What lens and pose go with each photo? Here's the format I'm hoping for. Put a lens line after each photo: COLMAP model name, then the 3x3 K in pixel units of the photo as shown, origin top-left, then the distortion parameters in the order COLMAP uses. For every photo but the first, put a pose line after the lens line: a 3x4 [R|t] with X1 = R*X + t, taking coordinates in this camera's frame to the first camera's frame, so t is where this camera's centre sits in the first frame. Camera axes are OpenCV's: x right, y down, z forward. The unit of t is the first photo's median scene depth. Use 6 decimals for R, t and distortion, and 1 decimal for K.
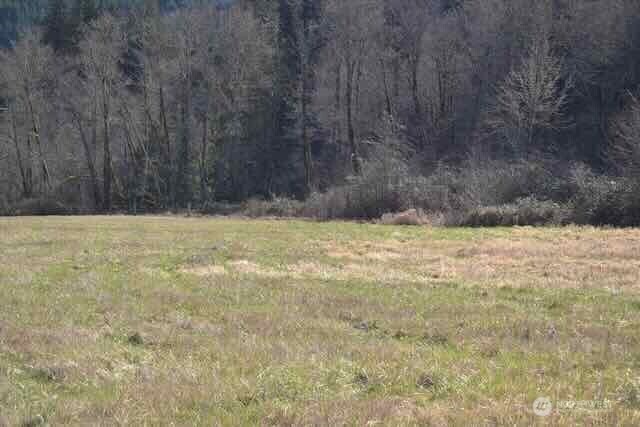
lens RADIAL K [[1488.0, 0, 320.0], [0, 1488.0, 213.5], [0, 0, 1]] dist [-0.002631, -0.154852]
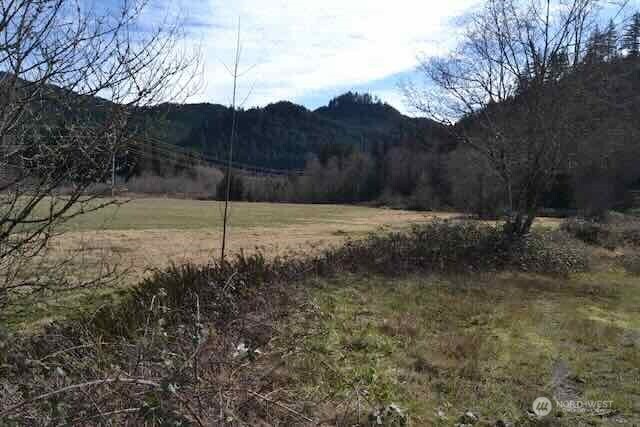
lens RADIAL K [[512.3, 0, 322.2], [0, 512.3, 214.7], [0, 0, 1]] dist [-0.096957, 0.044494]
pose [[0.981040, 0.030006, -0.191469, 0.159544], [-0.024736, 0.999248, 0.029860, -0.015987], [0.192221, -0.024558, 0.981044, -0.645010]]
